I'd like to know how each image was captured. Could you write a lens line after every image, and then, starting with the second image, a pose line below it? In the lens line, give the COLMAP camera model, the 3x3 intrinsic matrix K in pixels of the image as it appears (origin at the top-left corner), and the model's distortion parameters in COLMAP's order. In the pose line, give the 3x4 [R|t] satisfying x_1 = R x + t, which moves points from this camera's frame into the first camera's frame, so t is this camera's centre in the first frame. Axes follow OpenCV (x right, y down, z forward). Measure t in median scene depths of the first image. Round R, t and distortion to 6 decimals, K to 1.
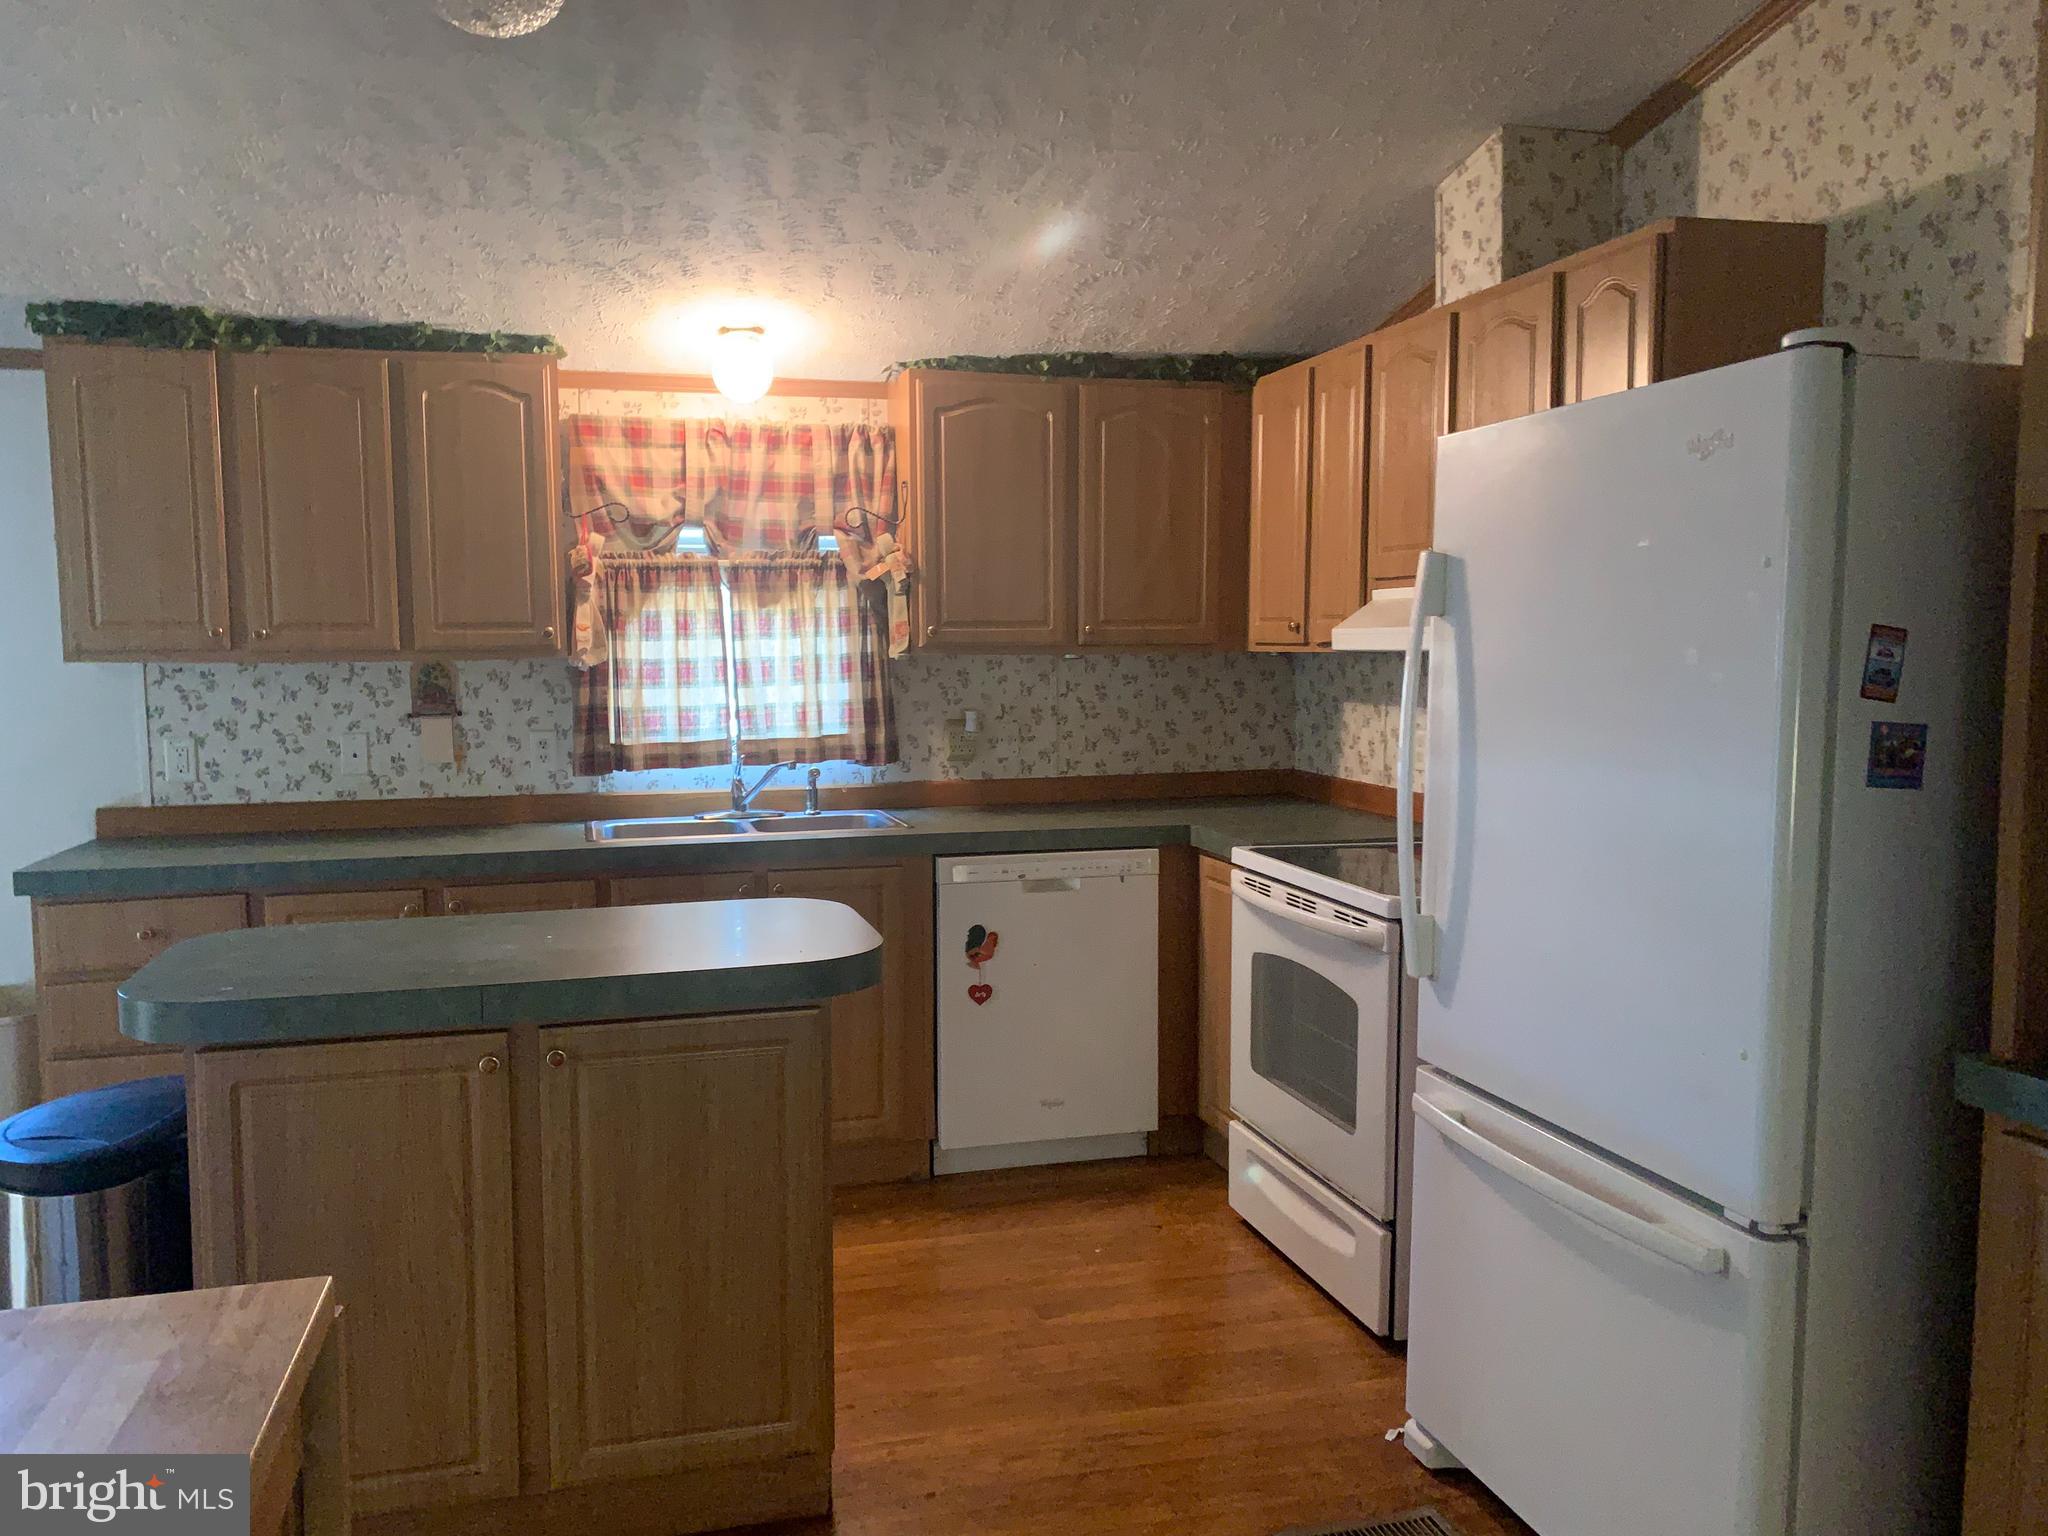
lens RADIAL K [[1582.1, 0, 1019.0], [0, 1582.1, 775.6], [0, 0, 1]] dist [0.079333, -0.081639]
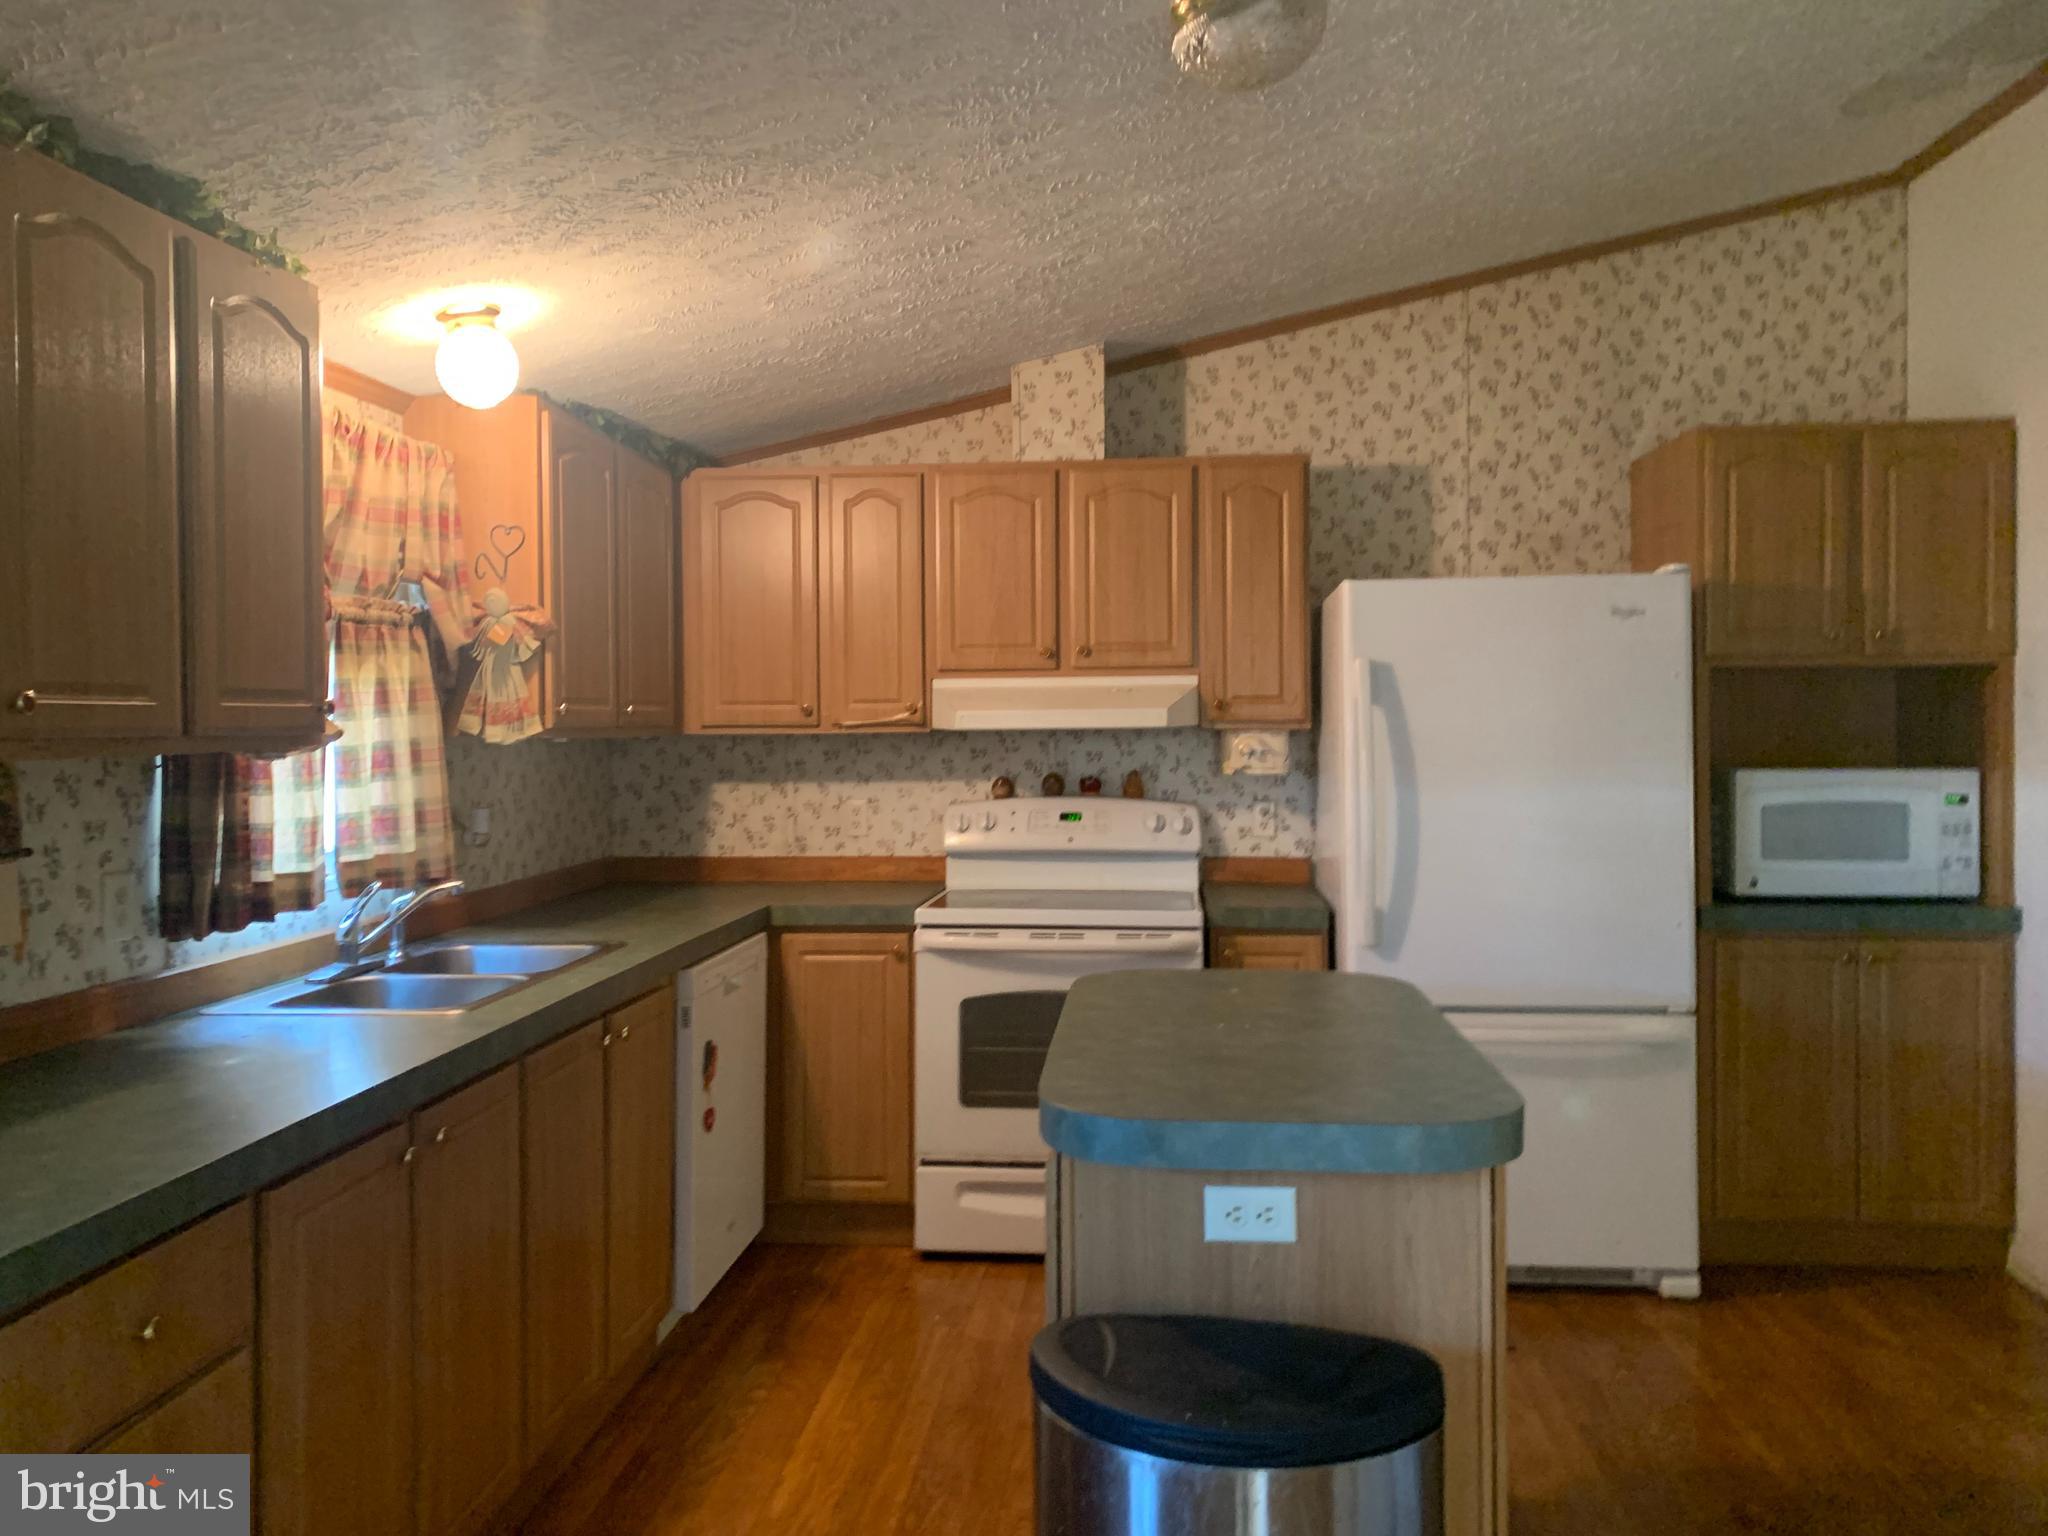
lens RADIAL K [[1577.9, 0, 1020.1], [0, 1577.9, 755.6], [0, 0, 1]] dist [0.078762, -0.078395]
pose [[0.344617, -0.015909, 0.938608, -0.886777], [0.089454, 0.995863, -0.015965, -0.038392], [-0.934471, 0.089464, 0.344615, 0.571990]]
